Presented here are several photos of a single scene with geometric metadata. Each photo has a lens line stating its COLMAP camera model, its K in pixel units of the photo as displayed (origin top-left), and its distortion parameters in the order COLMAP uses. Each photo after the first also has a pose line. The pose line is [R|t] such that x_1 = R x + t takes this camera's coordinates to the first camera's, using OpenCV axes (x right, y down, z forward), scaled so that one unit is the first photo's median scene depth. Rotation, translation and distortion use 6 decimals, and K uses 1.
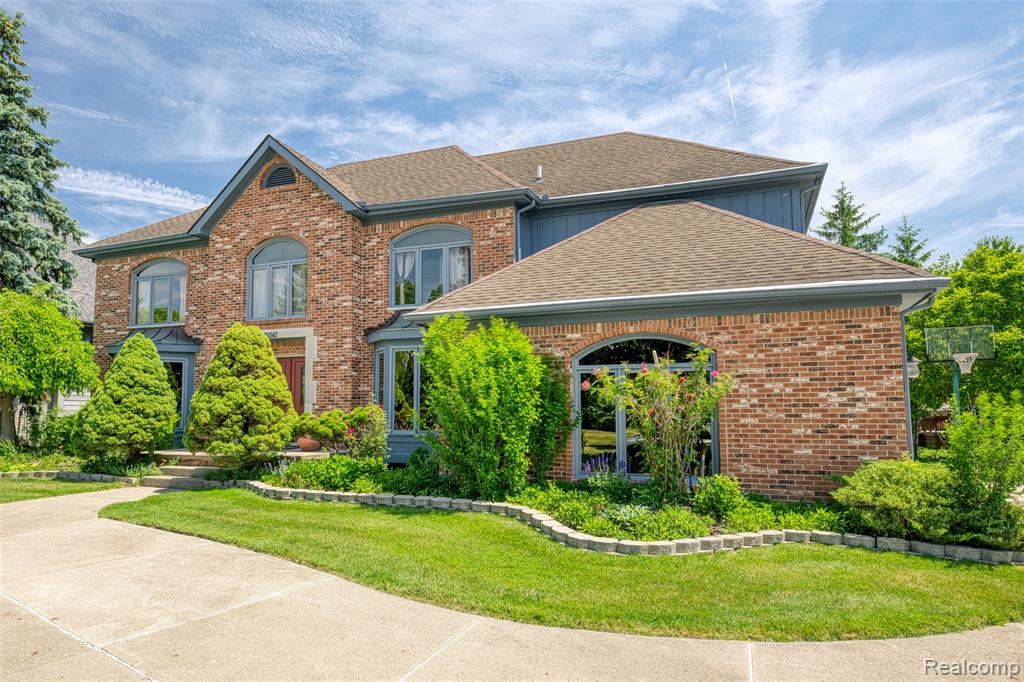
lens RADIAL K [[588.1, 0, 511.8], [0, 588.1, 336.8], [0, 0, 1]] dist [-0.003107, -0.003501]
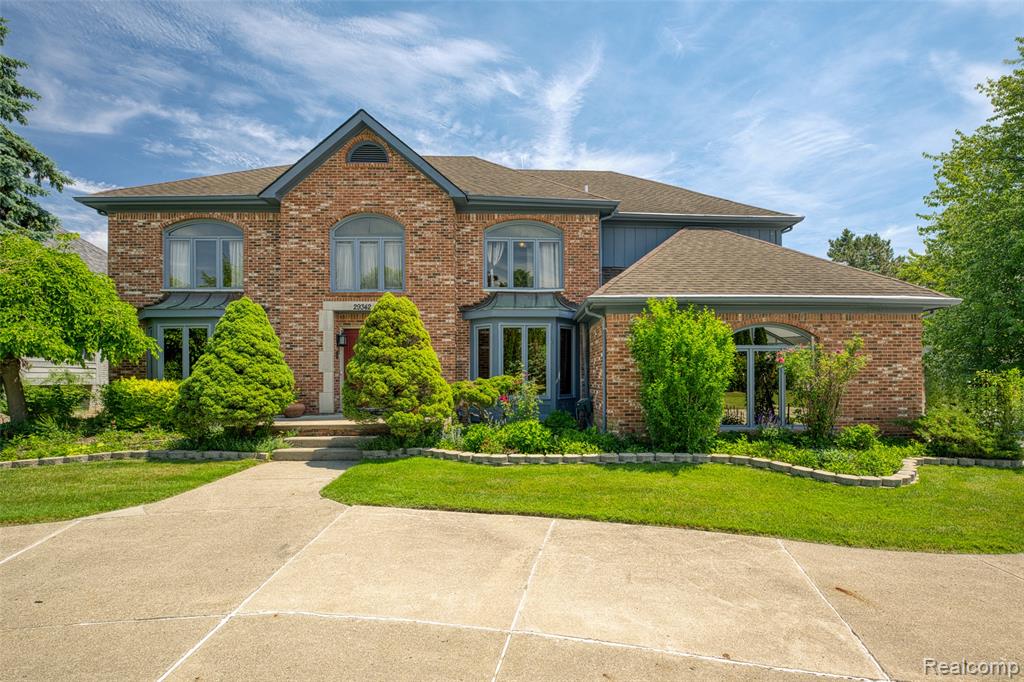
lens RADIAL K [[412.9, 0, 511.8], [0, 412.9, 351.1], [0, 0, 1]] dist [-0.014893, -0.001003]
pose [[0.925483, 0.016346, 0.378437, -0.488043], [-0.045842, 0.996558, 0.069064, 0.014464], [-0.376006, -0.081266, 0.923047, 0.239474]]
